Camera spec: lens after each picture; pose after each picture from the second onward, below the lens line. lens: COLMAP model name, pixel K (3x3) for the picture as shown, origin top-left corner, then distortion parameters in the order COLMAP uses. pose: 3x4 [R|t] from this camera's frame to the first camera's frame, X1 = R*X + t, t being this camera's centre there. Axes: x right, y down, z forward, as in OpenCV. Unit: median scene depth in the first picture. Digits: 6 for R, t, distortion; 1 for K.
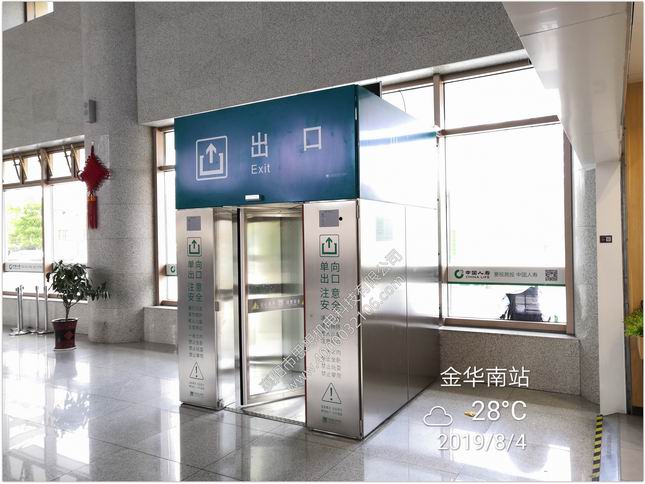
lens RADIAL K [[502.0, 0, 376.6], [0, 502.0, 241.2], [0, 0, 1]] dist [-0.002839, -0.000372]
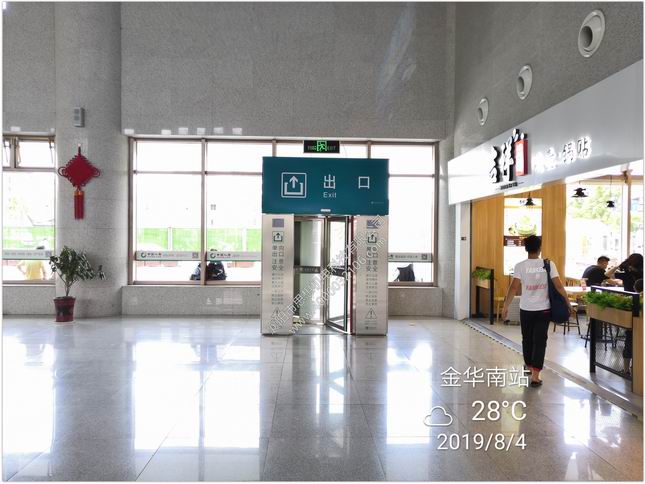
lens RADIAL K [[517.4, 0, 360.5], [0, 517.4, 242.1], [0, 0, 1]] dist [0.007991, 0.002516]
pose [[0.820823, 0.020071, 0.570830, -1.082315], [-0.022501, 0.999743, -0.002797, 0.025495], [-0.570739, -0.010549, 0.821064, -0.532151]]
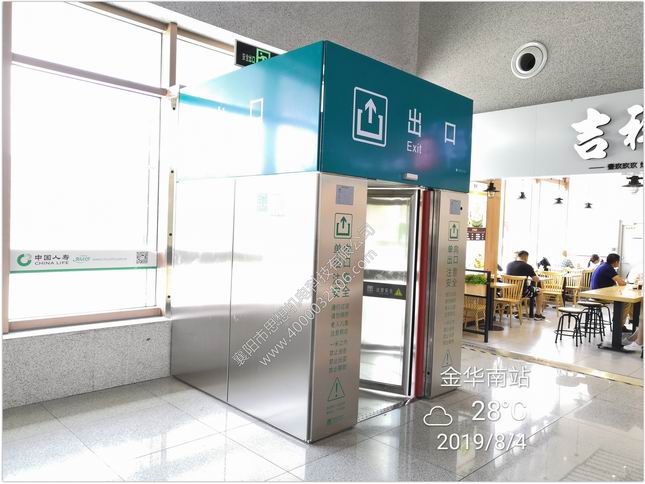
lens RADIAL K [[502.0, 0, 376.6], [0, 502.0, 241.2], [0, 0, 1]] dist [-0.002839, -0.000372]
pose [[0.249863, 0.001373, 0.968280, -1.055591], [-0.039406, 0.999185, 0.008752, 0.024617], [-0.967479, -0.040343, 0.249714, 0.745457]]
